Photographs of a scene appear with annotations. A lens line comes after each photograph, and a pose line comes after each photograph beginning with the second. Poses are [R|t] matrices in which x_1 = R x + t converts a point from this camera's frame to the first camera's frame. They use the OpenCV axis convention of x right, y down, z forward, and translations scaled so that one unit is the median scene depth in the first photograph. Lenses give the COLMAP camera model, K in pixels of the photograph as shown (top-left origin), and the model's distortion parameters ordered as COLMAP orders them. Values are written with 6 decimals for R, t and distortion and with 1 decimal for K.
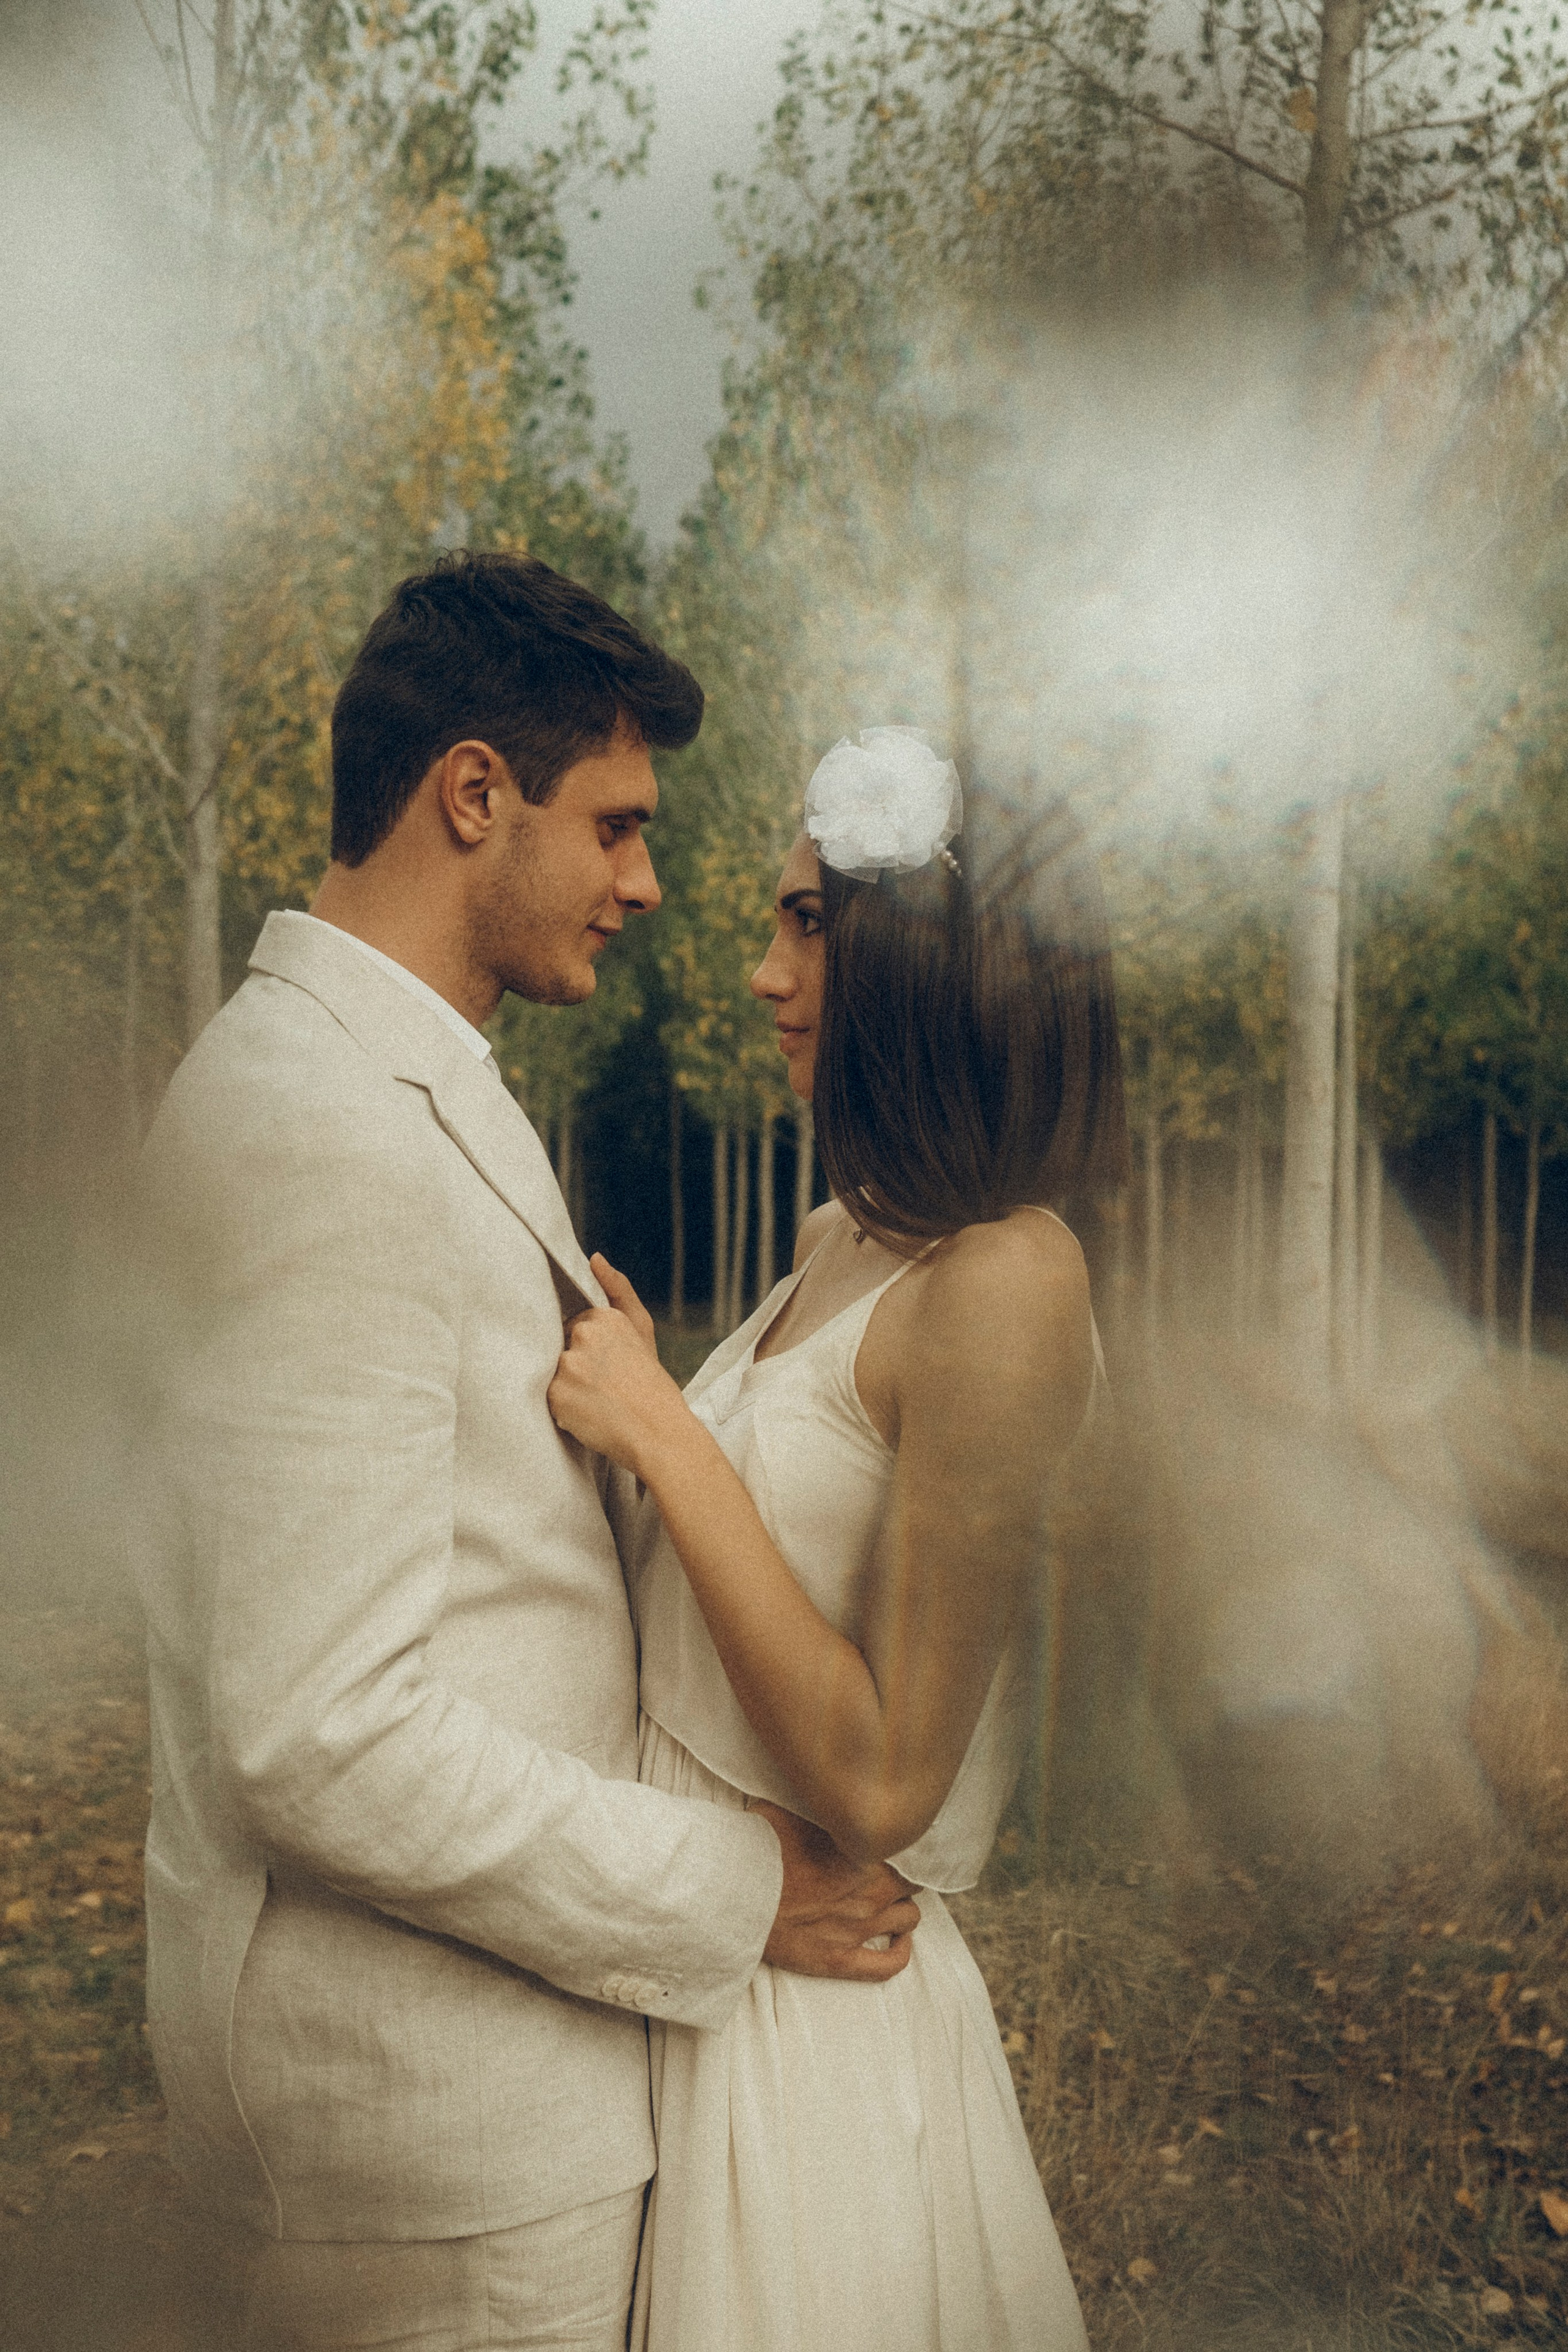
lens RADIAL K [[2380.8, 0, 784.0], [0, 2380.8, 1176.0], [0, 0, 1]] dist [0.004882, 0.040818]
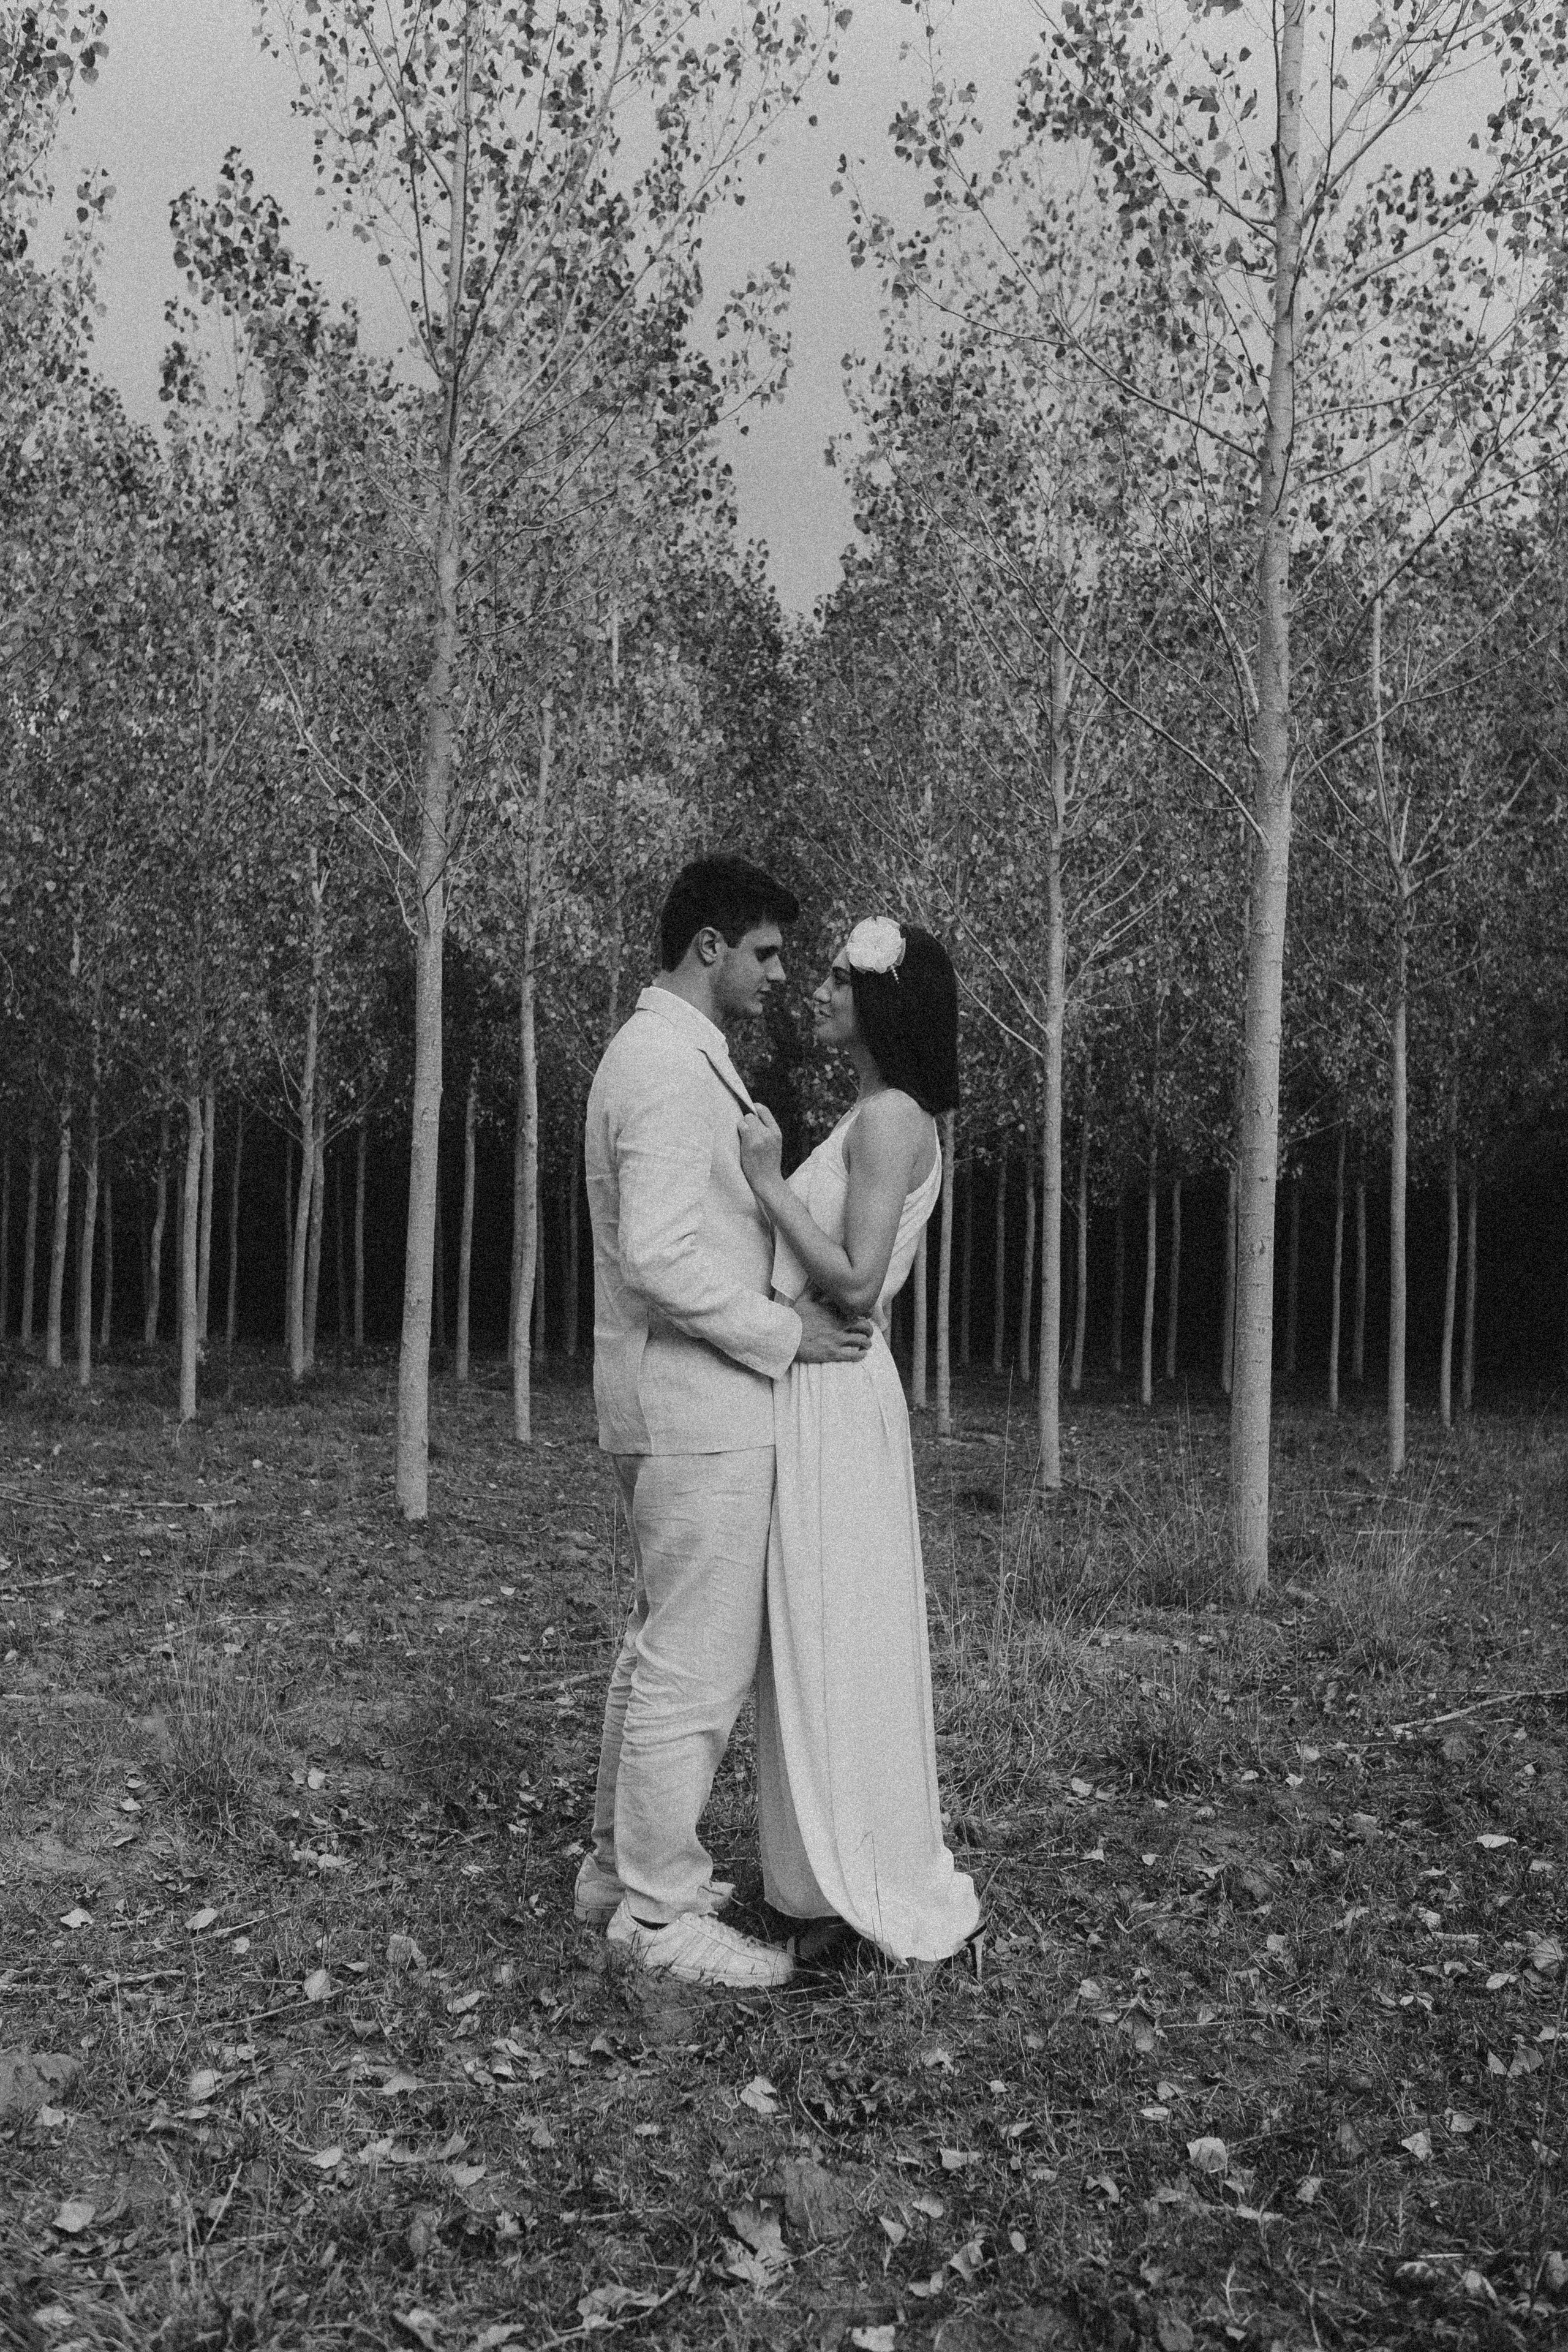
lens RADIAL K [[2380.8, 0, 784.0], [0, 2380.8, 1176.0], [0, 0, 1]] dist [0.004882, 0.040818]
pose [[0.998442, 0.010453, -0.054818, 0.016254], [-0.011649, 0.999700, -0.021555, 0.025142], [0.054576, 0.022160, 0.998264, -0.270750]]
